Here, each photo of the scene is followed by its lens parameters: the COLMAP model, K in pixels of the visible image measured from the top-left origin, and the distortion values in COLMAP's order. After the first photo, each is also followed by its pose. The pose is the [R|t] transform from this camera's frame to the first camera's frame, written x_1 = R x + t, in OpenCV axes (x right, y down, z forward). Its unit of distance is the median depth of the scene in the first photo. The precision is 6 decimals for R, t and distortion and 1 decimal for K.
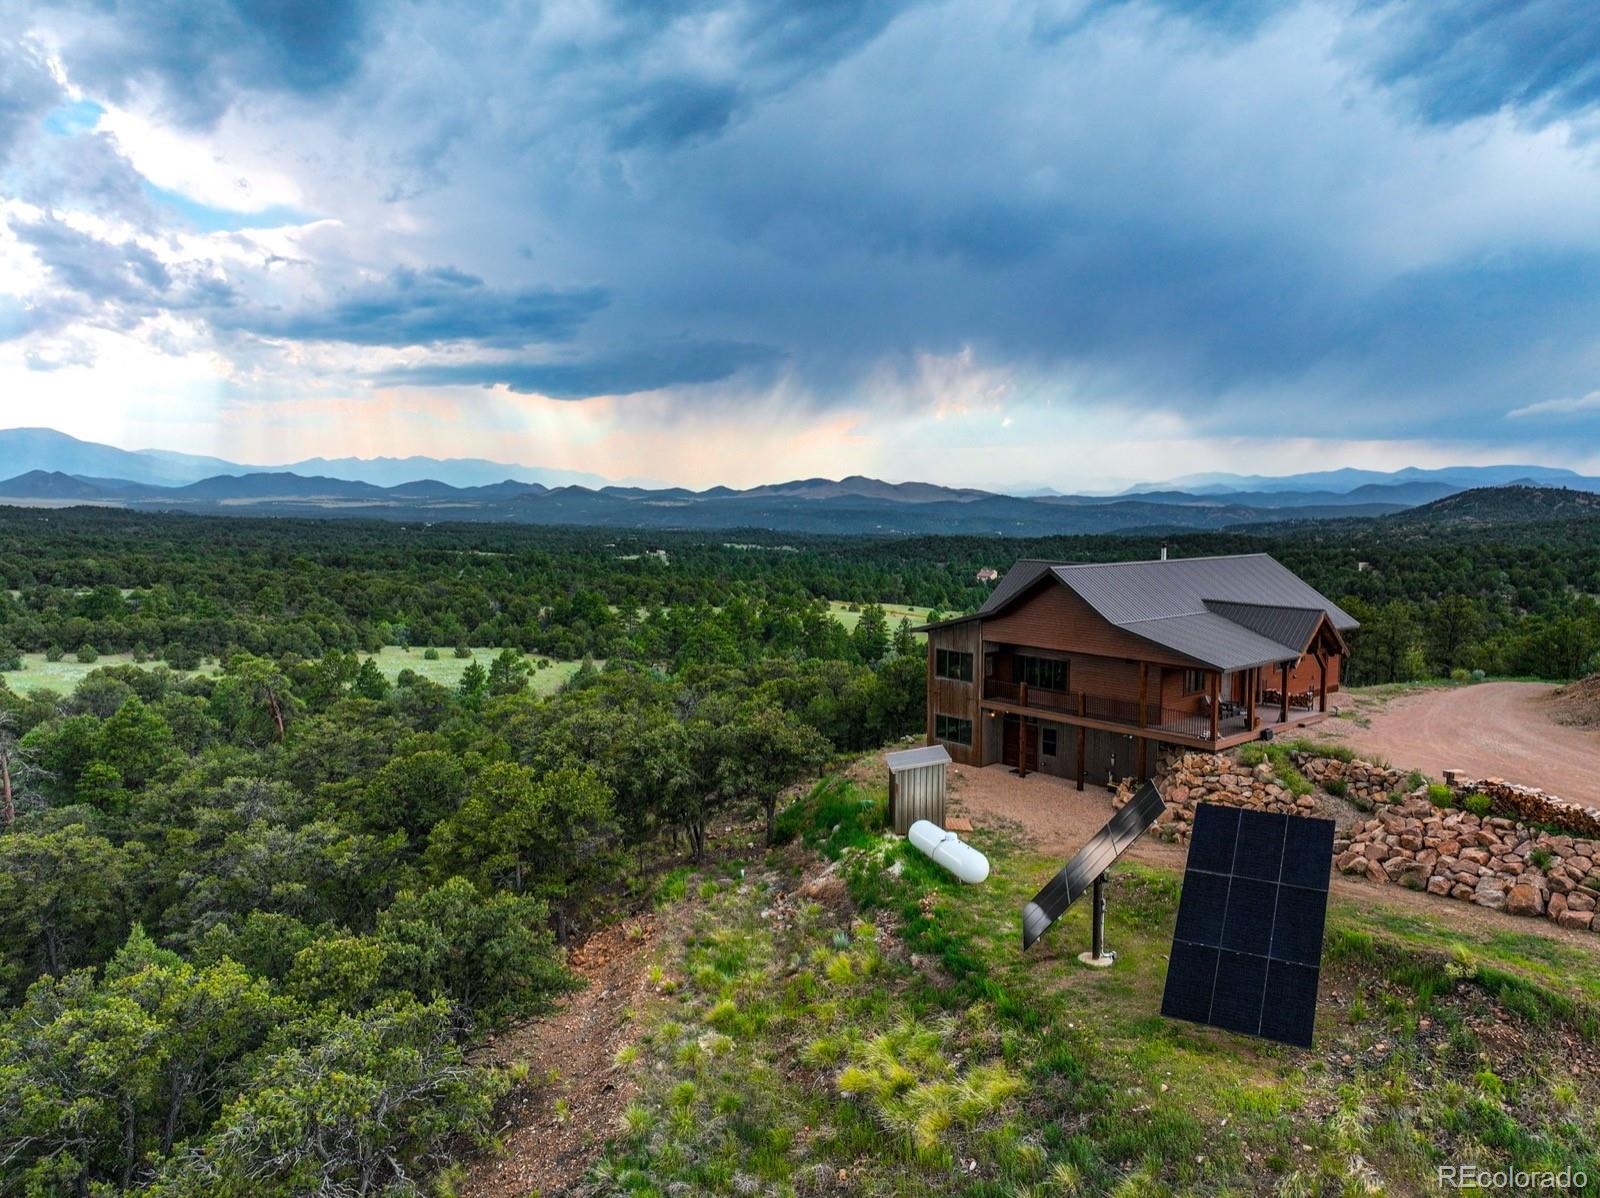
lens RADIAL K [[1128.4, 0, 797.5], [0, 1128.4, 632.7], [0, 0, 1]] dist [-0.001577, 0.016575]
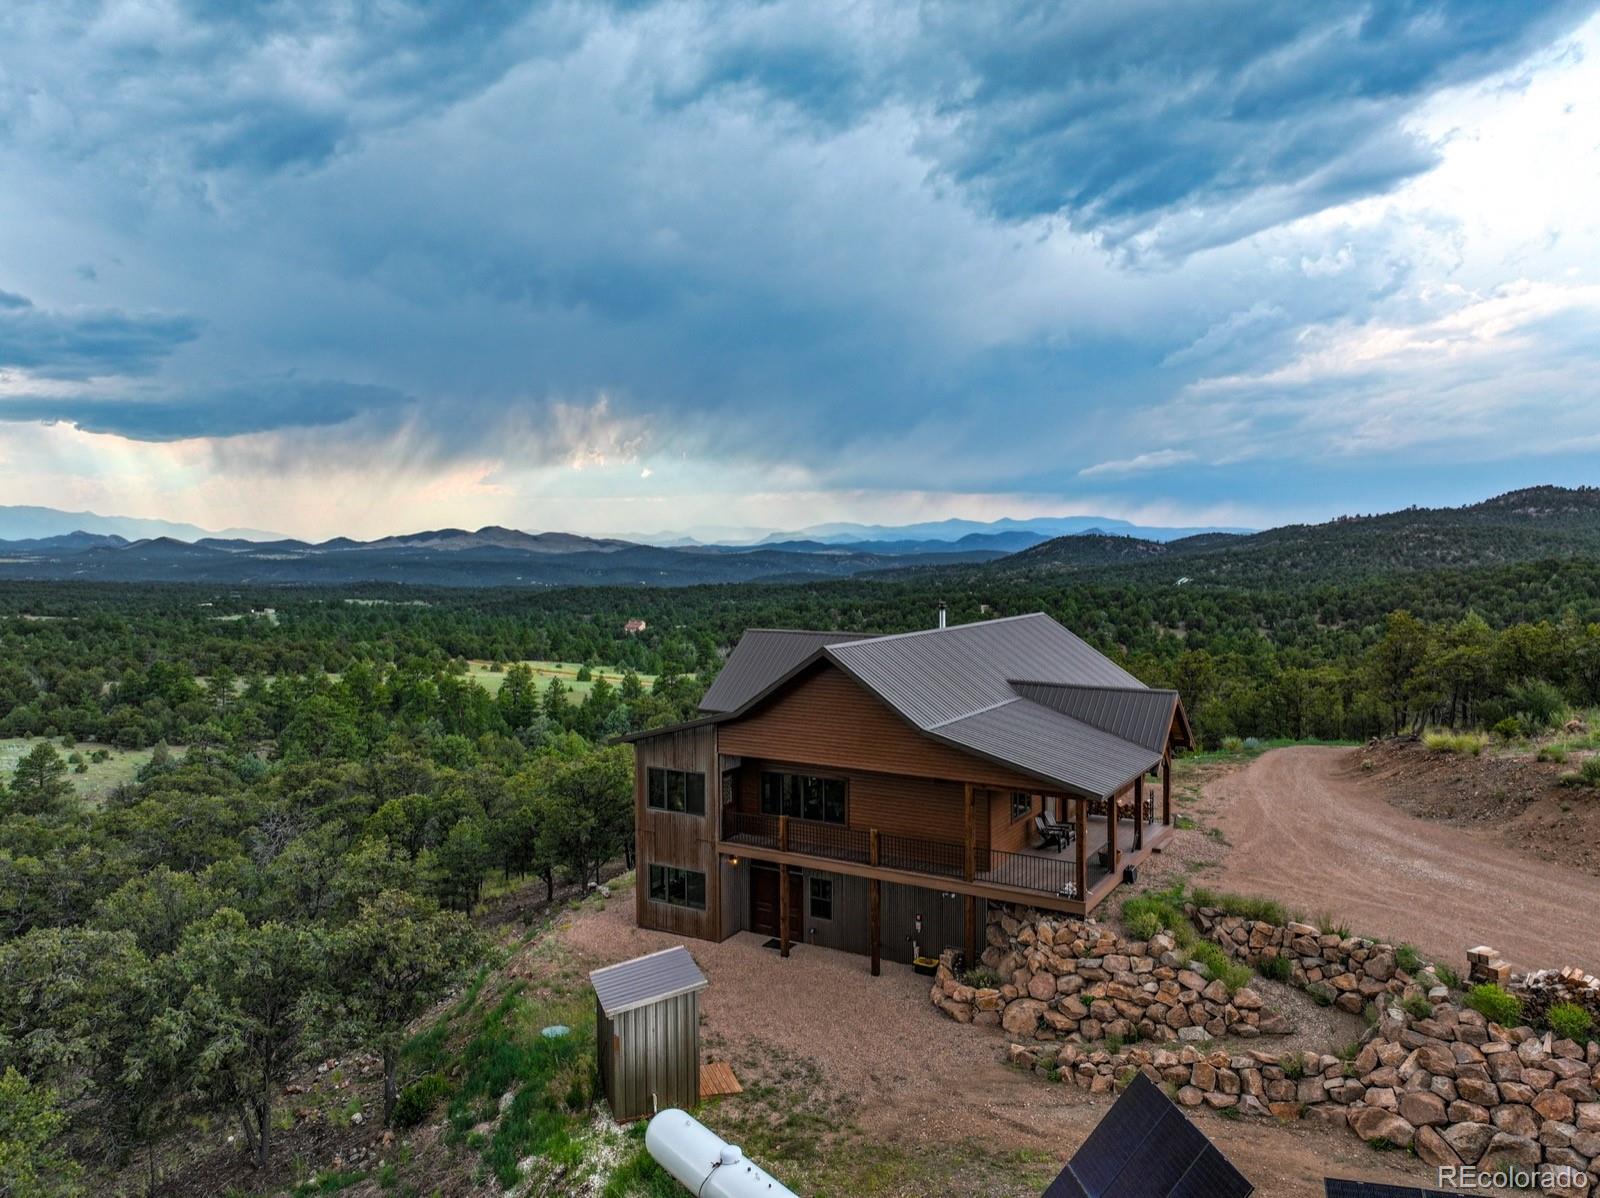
lens RADIAL K [[1128.4, 0, 807.3], [0, 1128.4, 637.4], [0, 0, 1]] dist [-0.001577, 0.016575]
pose [[0.948408, -0.032089, 0.315425, 0.000582], [0.044627, 0.998471, -0.032605, -0.005290], [-0.313897, 0.045000, 0.948390, 0.045993]]
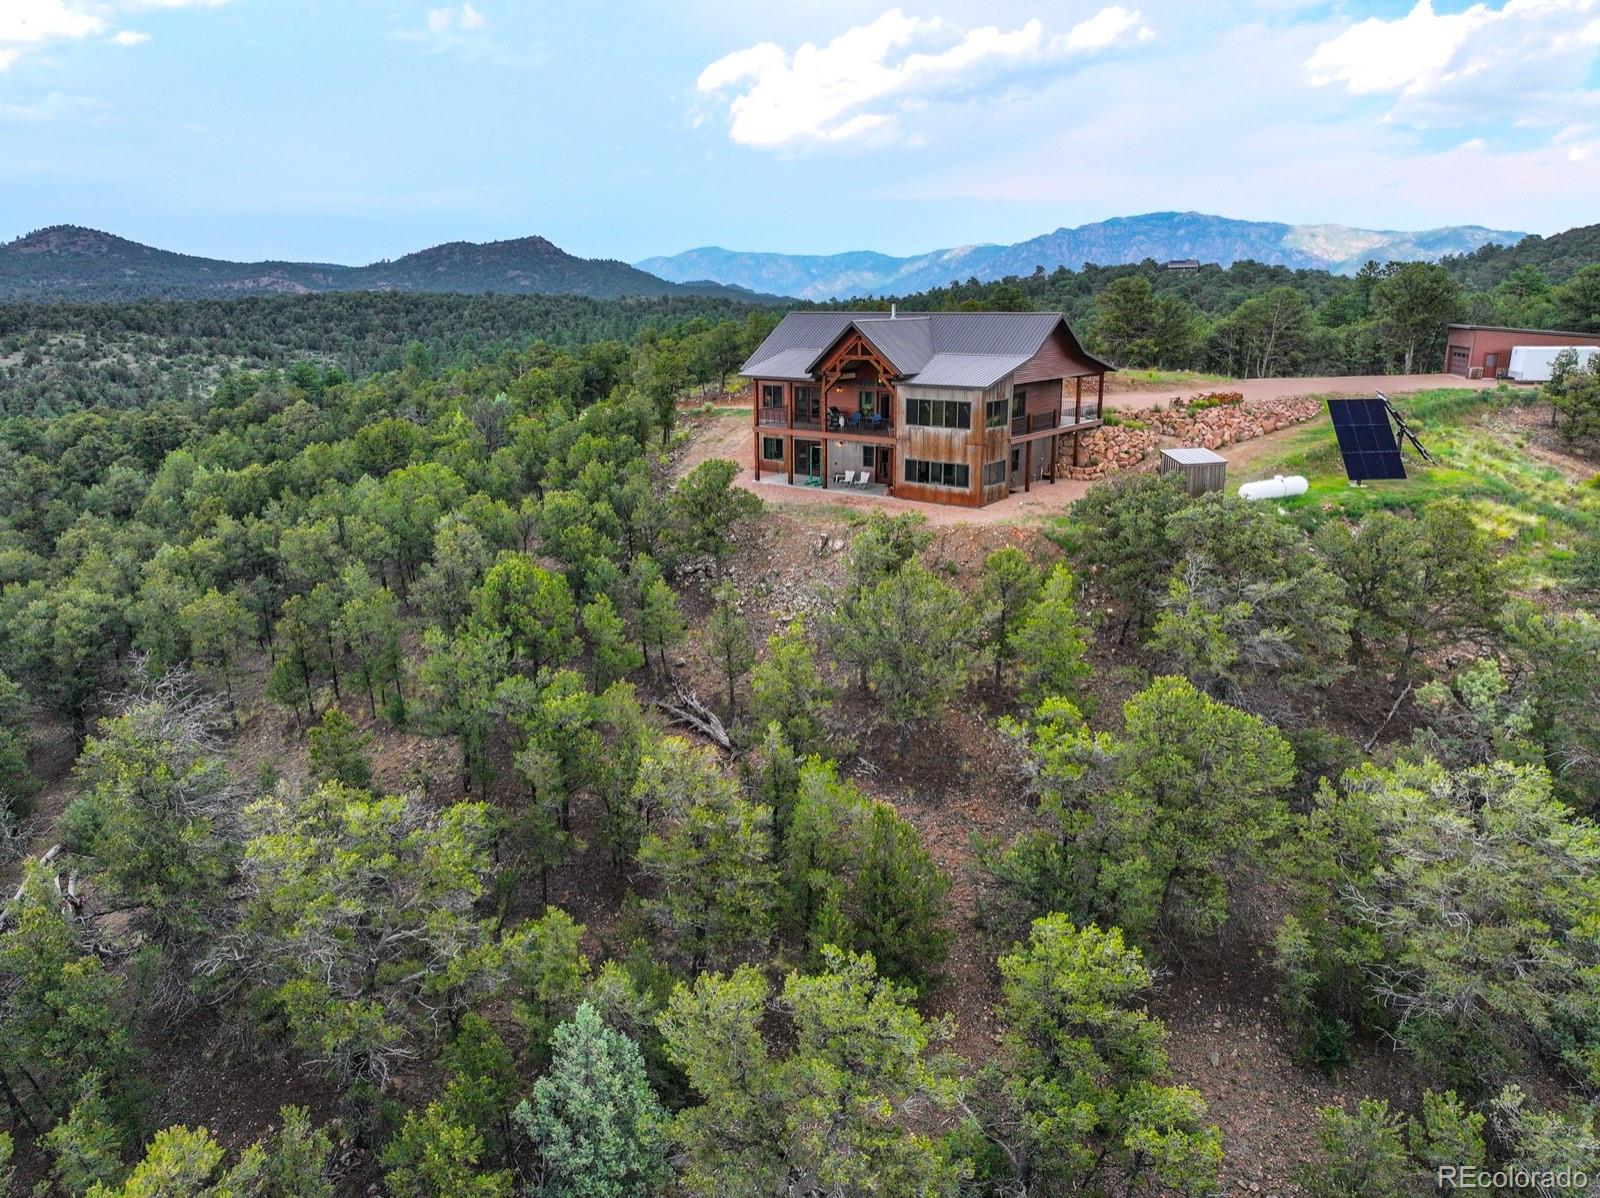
lens RADIAL K [[1128.4, 0, 813.1], [0, 1128.4, 593.6], [0, 0, 1]] dist [-0.001577, 0.016575]
pose [[-0.220093, -0.247238, 0.943627, -0.126415], [0.120674, 0.953016, 0.277844, -0.018351], [-0.967986, 0.175023, -0.179917, 0.196321]]
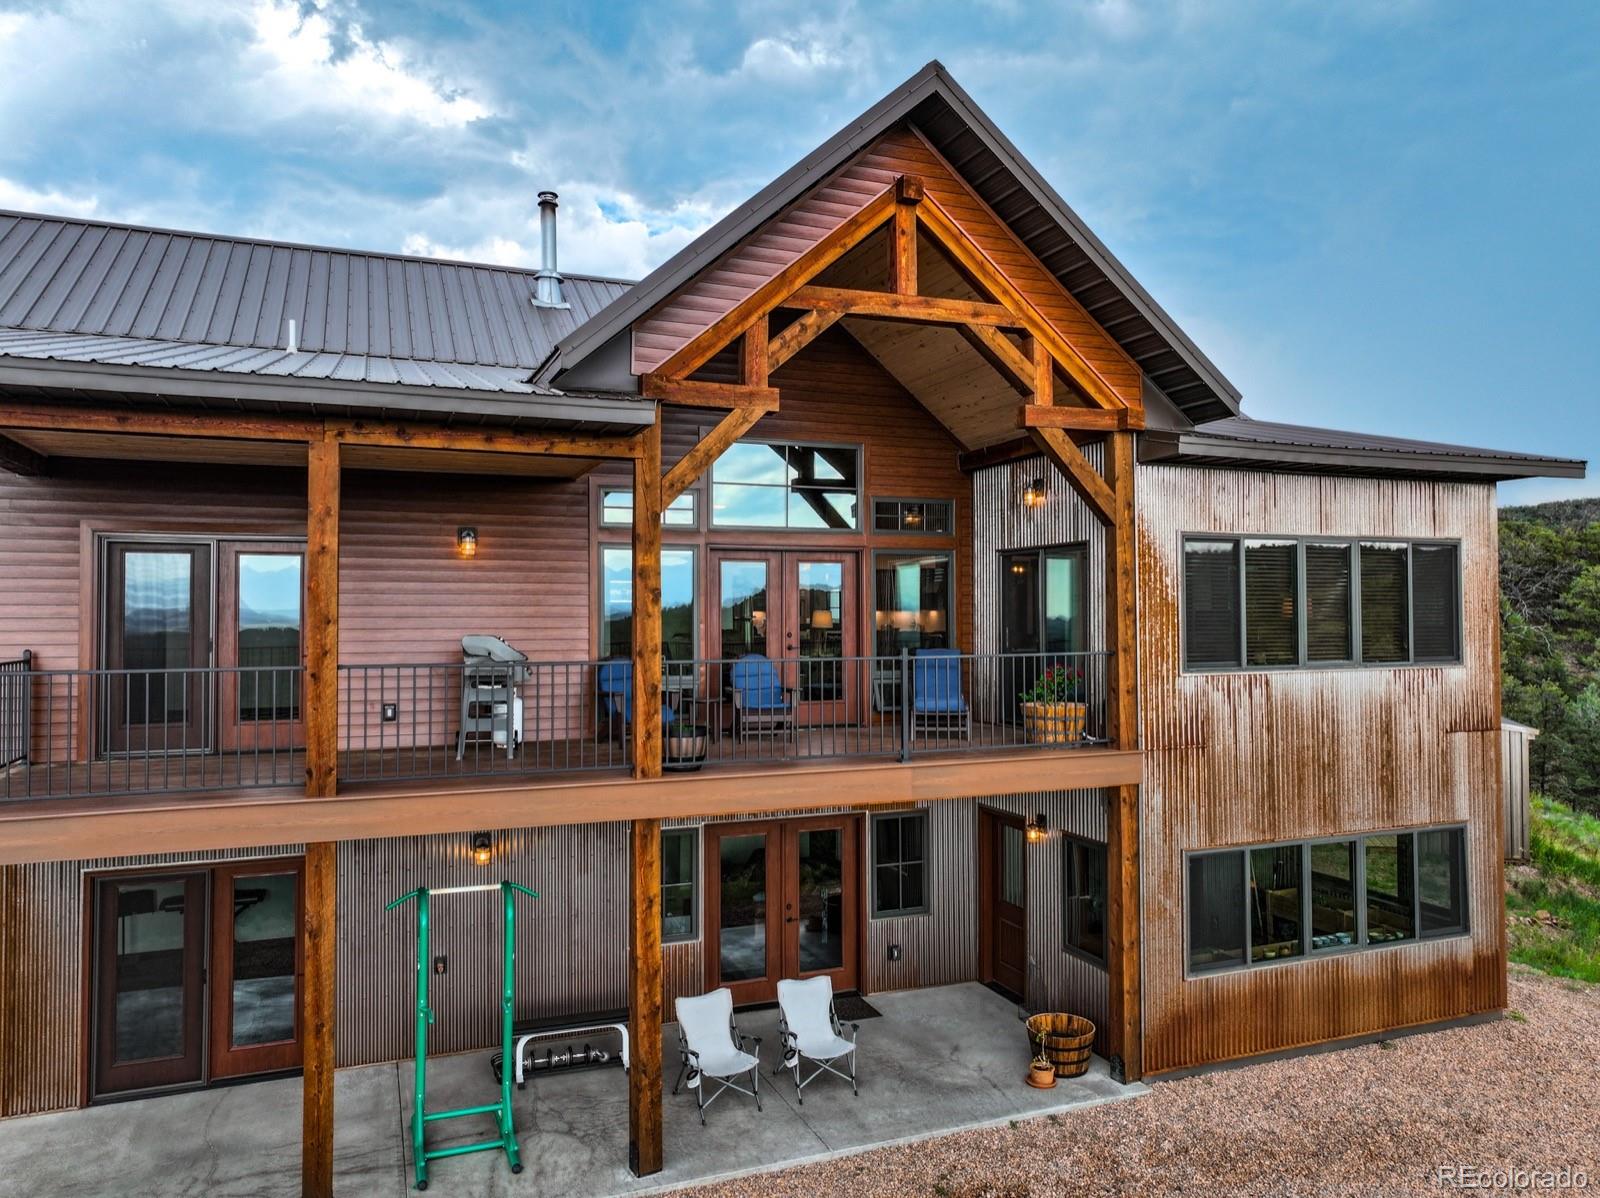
lens RADIAL K [[1128.4, 0, 808.8], [0, 1128.4, 594.0], [0, 0, 1]] dist [-0.001577, 0.016575]
pose [[-0.950147, 0.009084, 0.311671, 0.026099], [0.041640, 0.994319, 0.097959, -0.000800], [-0.309010, 0.106054, -0.945127, 0.182278]]
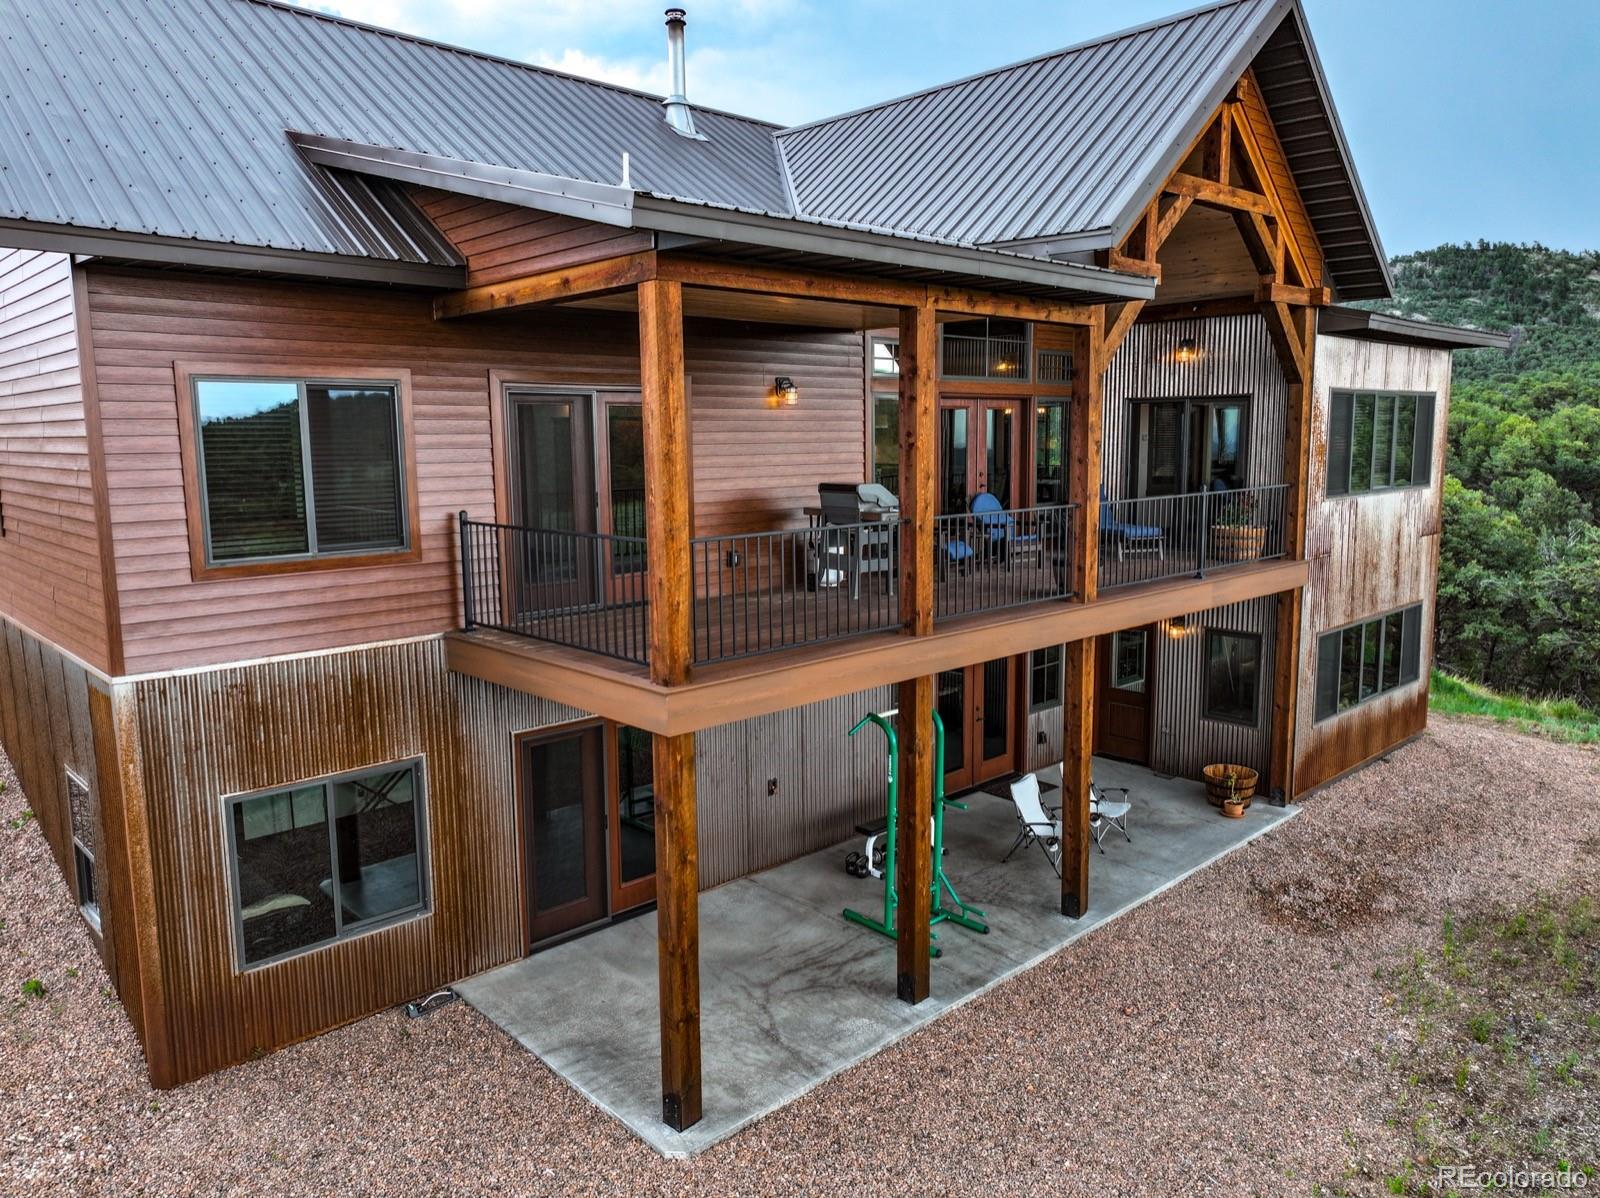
lens RADIAL K [[1128.4, 0, 804.0], [0, 1128.4, 597.4], [0, 0, 1]] dist [-0.001577, 0.016575]
pose [[-0.997773, 0.022175, -0.062909, 0.046397], [0.004836, 0.964692, 0.263337, -0.002402], [0.066527, 0.262446, -0.962651, 0.188148]]
